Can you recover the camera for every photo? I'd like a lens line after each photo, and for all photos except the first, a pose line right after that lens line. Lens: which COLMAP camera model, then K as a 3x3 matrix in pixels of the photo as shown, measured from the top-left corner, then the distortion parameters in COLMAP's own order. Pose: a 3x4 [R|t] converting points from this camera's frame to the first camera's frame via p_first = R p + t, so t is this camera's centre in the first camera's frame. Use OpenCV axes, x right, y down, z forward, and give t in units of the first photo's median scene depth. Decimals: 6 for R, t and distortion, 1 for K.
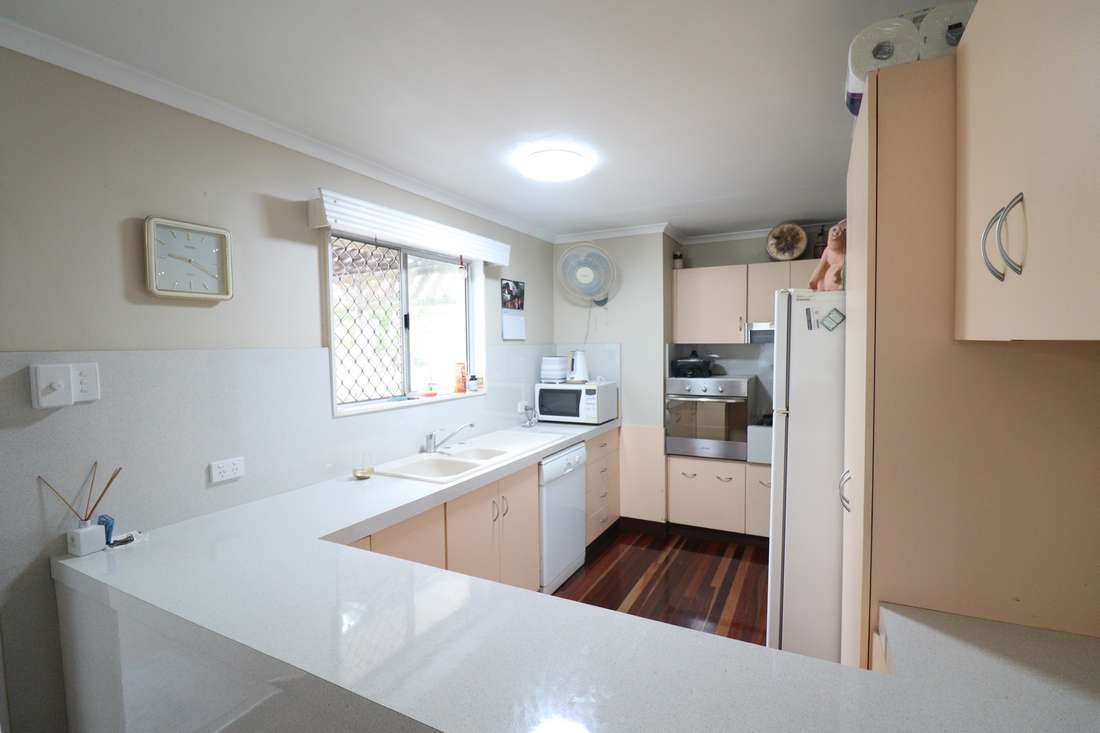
lens RADIAL K [[512.4, 0, 555.0], [0, 512.4, 369.5], [0, 0, 1]] dist [-0.003538, -0.006768]
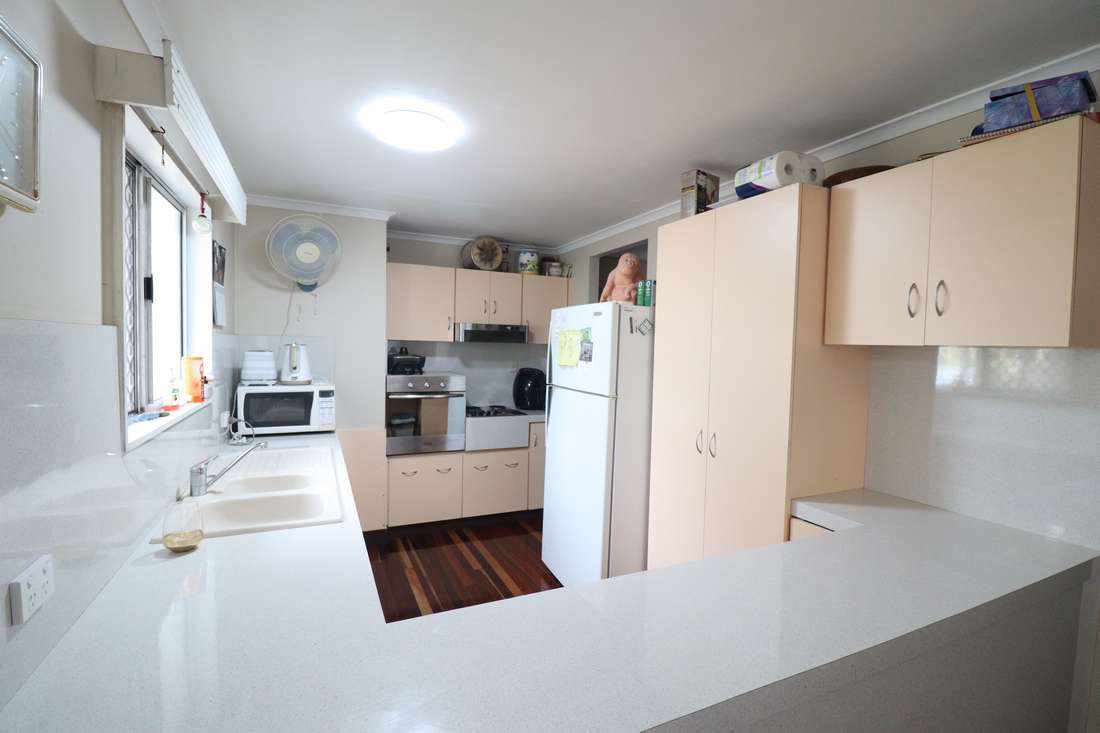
lens RADIAL K [[512.4, 0, 554.5], [0, 512.4, 370.2], [0, 0, 1]] dist [-0.003538, -0.006768]
pose [[0.606962, -0.012568, 0.794632, -0.366740], [0.010701, 0.999914, 0.007641, 0.002842], [-0.794659, 0.003866, 0.607044, 0.189213]]
